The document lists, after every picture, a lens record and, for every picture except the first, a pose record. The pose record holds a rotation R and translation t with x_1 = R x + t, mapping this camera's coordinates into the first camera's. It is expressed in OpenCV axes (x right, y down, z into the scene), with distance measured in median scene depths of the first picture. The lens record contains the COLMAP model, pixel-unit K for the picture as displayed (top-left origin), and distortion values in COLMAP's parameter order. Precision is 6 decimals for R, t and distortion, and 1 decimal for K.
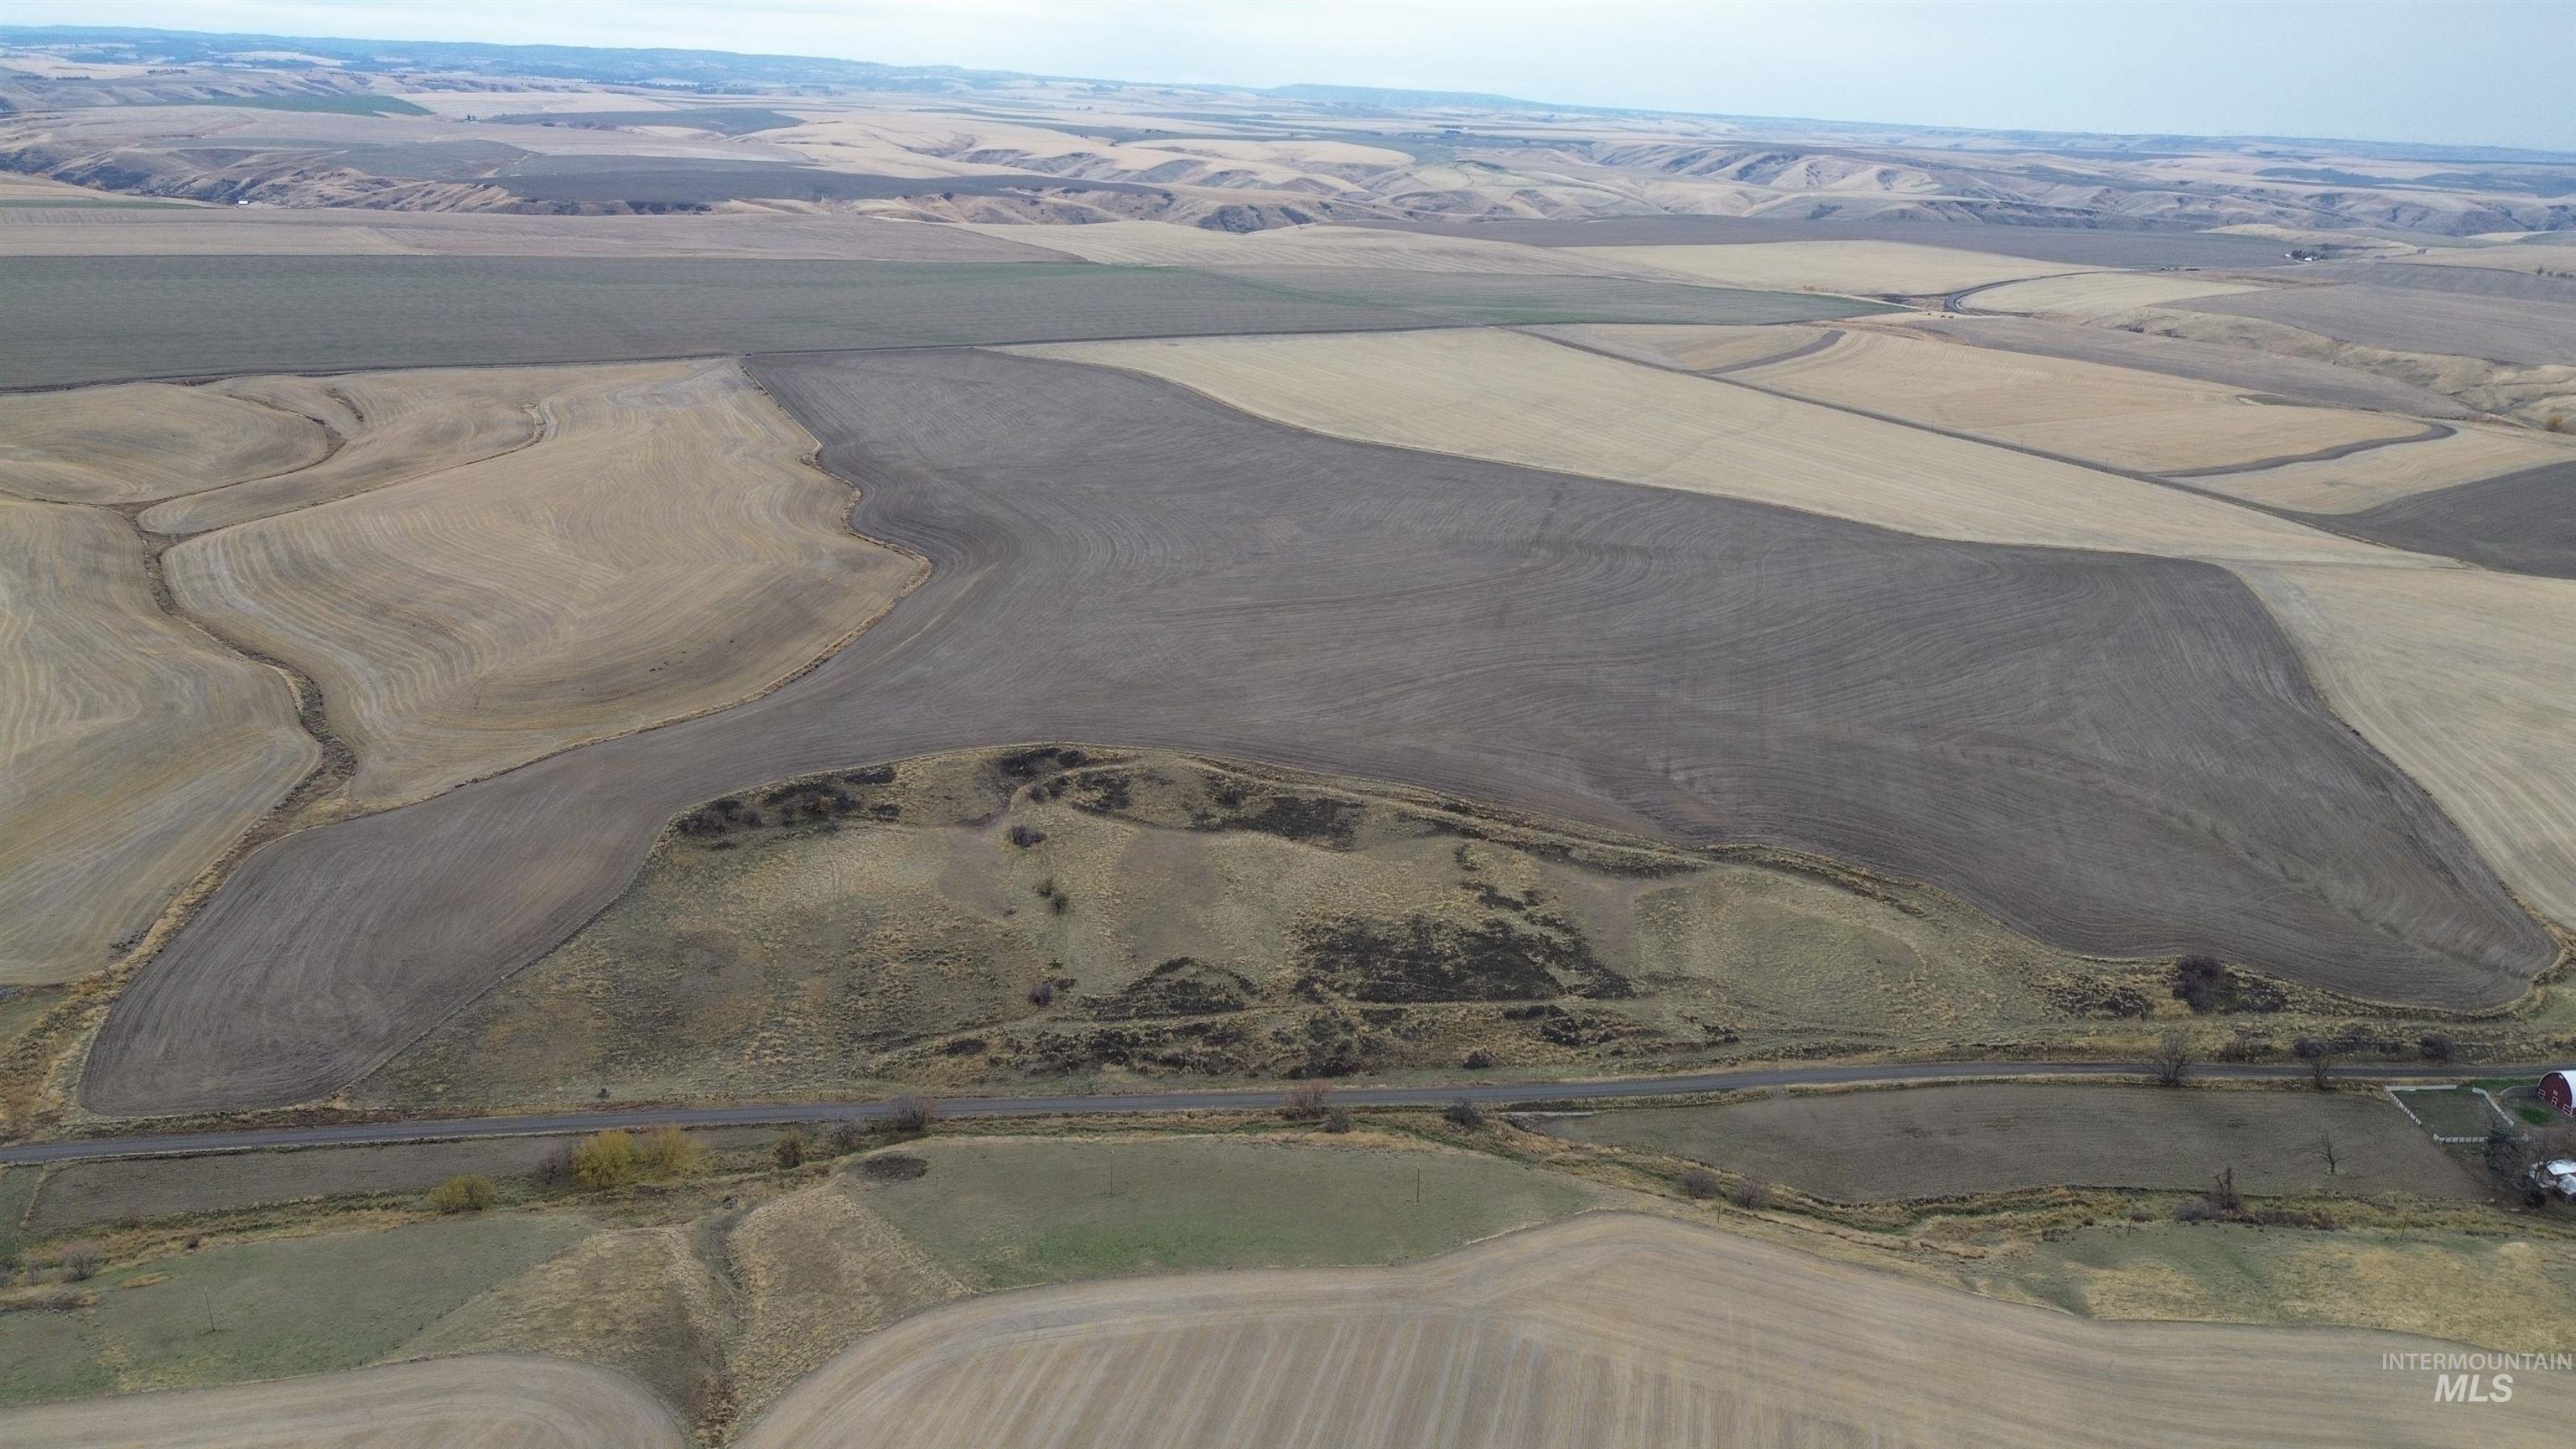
lens RADIAL K [[1812.8, 0, 1288.0], [0, 1812.8, 724.5], [0, 0, 1]] dist [0.089400, -0.095968]
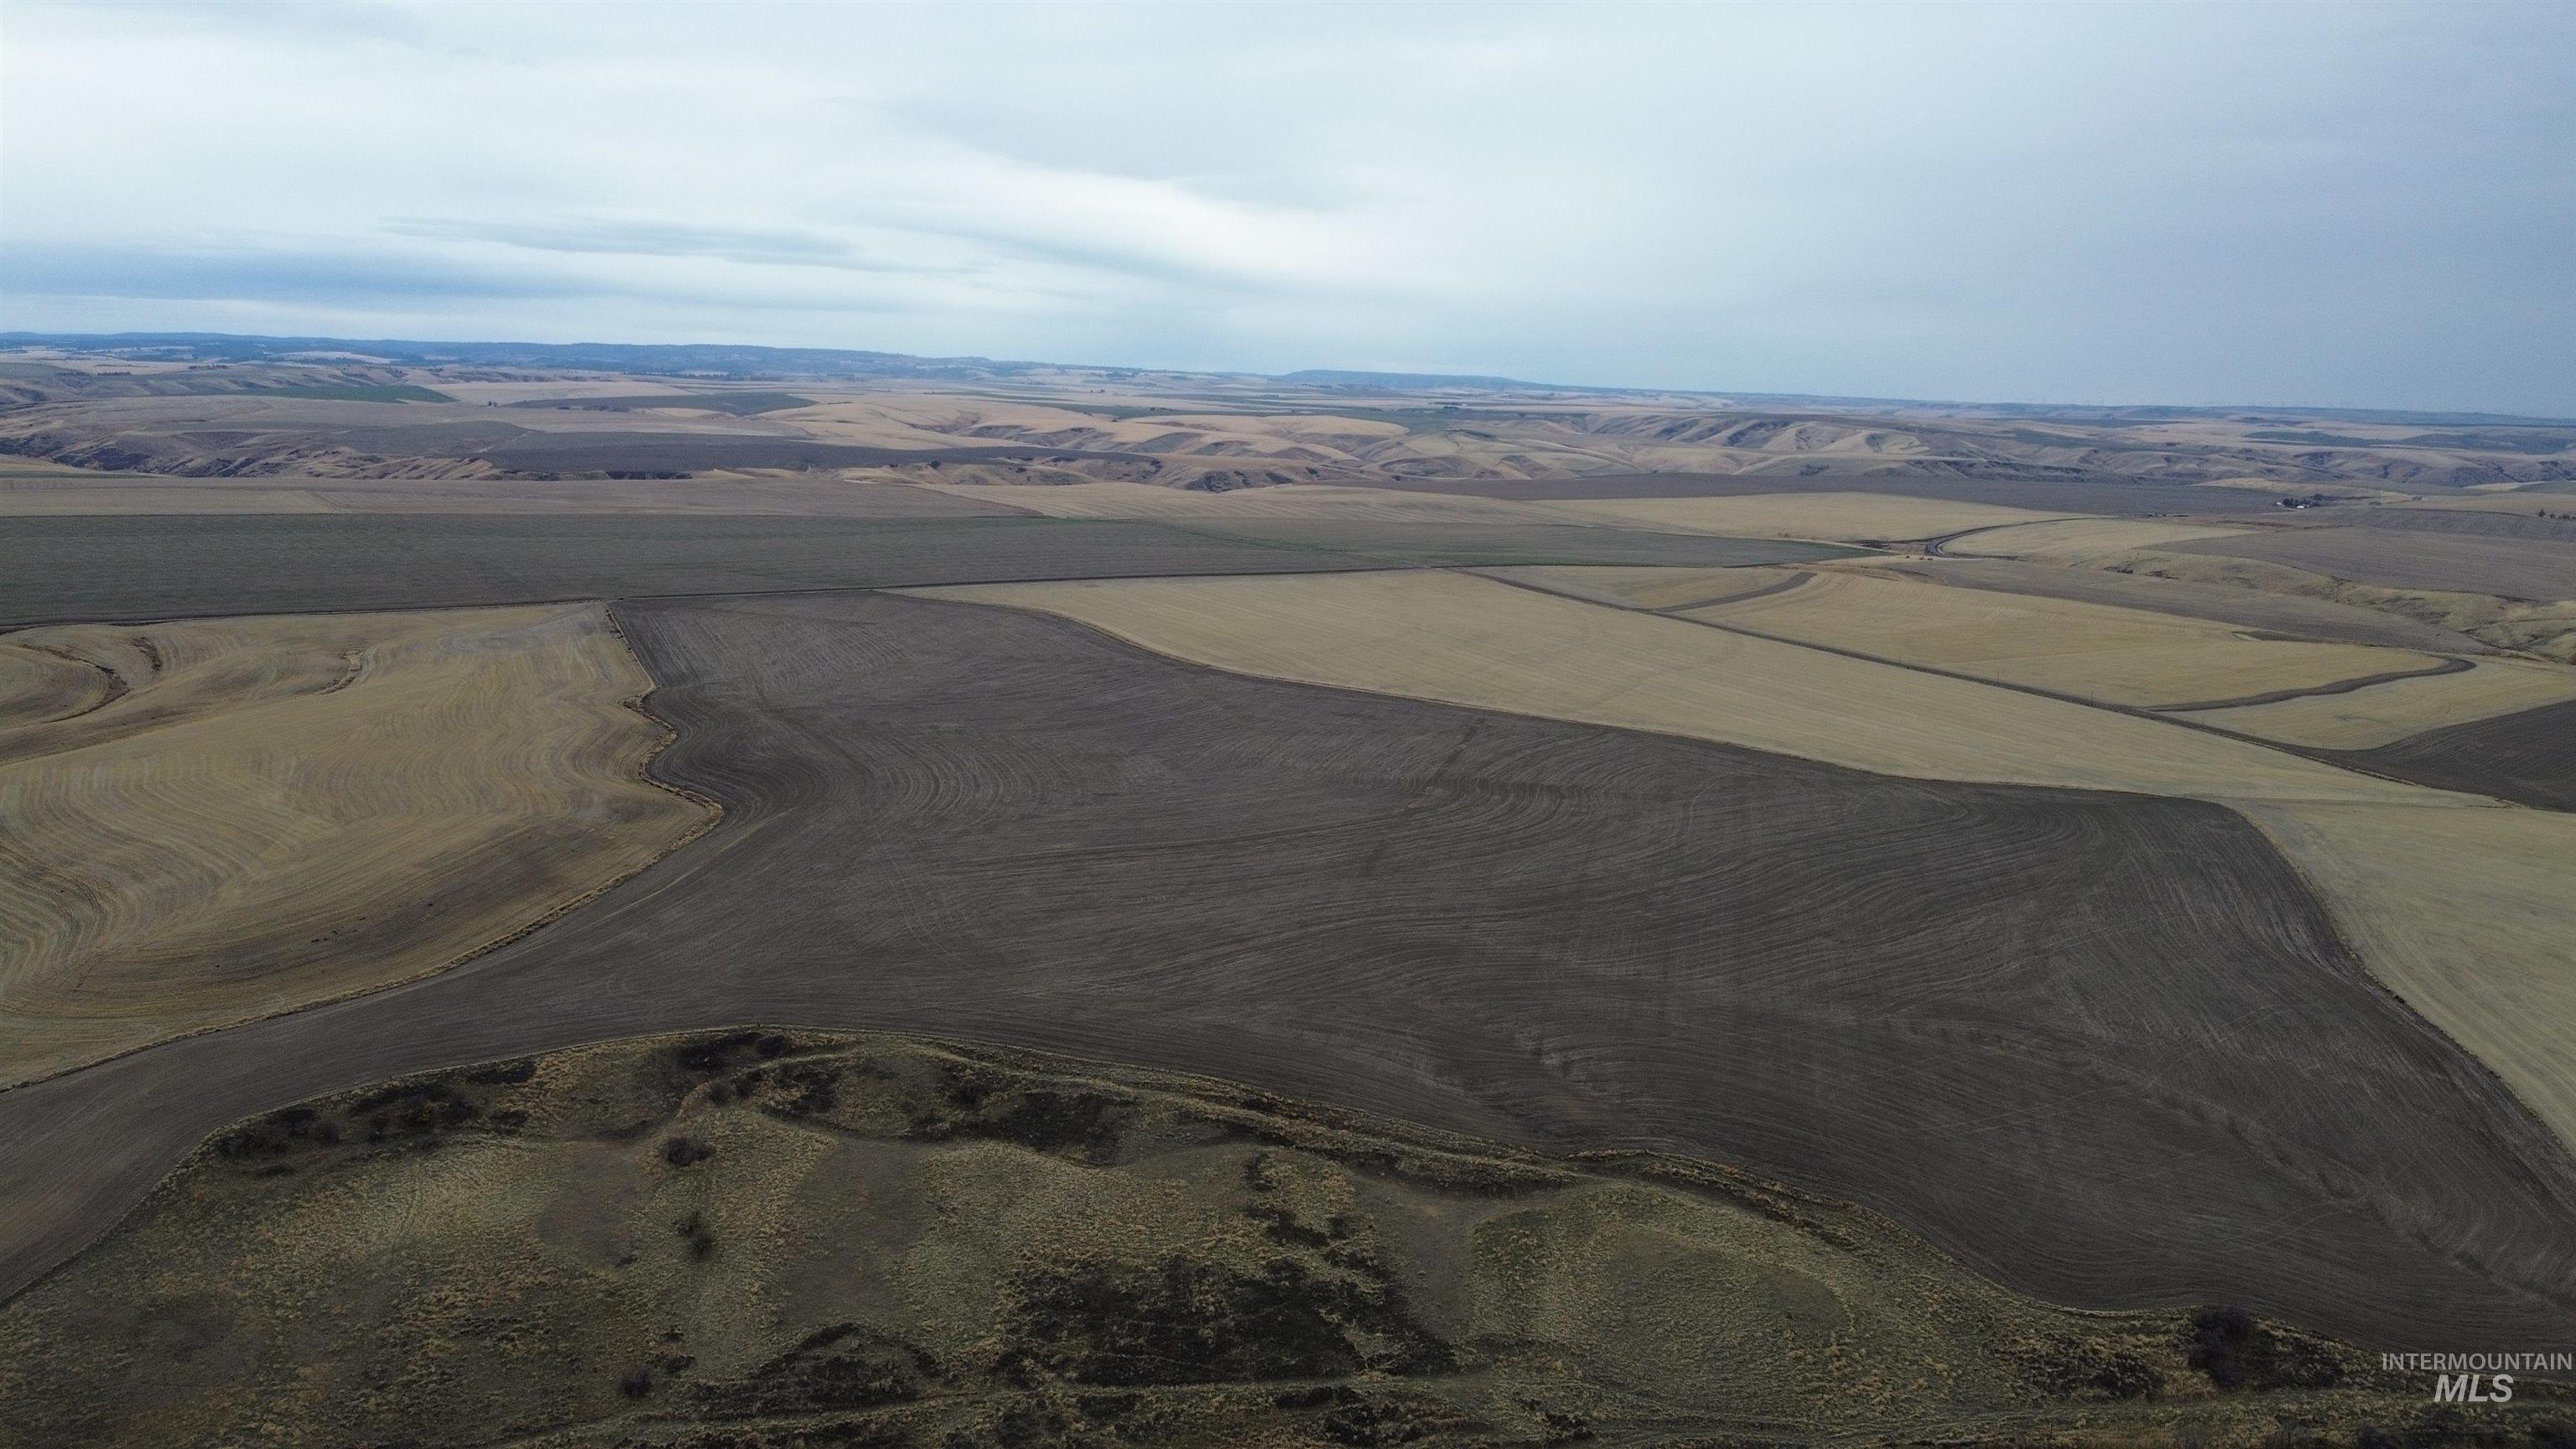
lens RADIAL K [[1812.8, 0, 1288.0], [0, 1812.8, 724.5], [0, 0, 1]] dist [0.089400, -0.095968]
pose [[0.999890, -0.010566, -0.010384, 0.095137], [0.008956, 0.989473, -0.144442, -0.002241], [0.011801, 0.144333, 0.989459, 0.165491]]
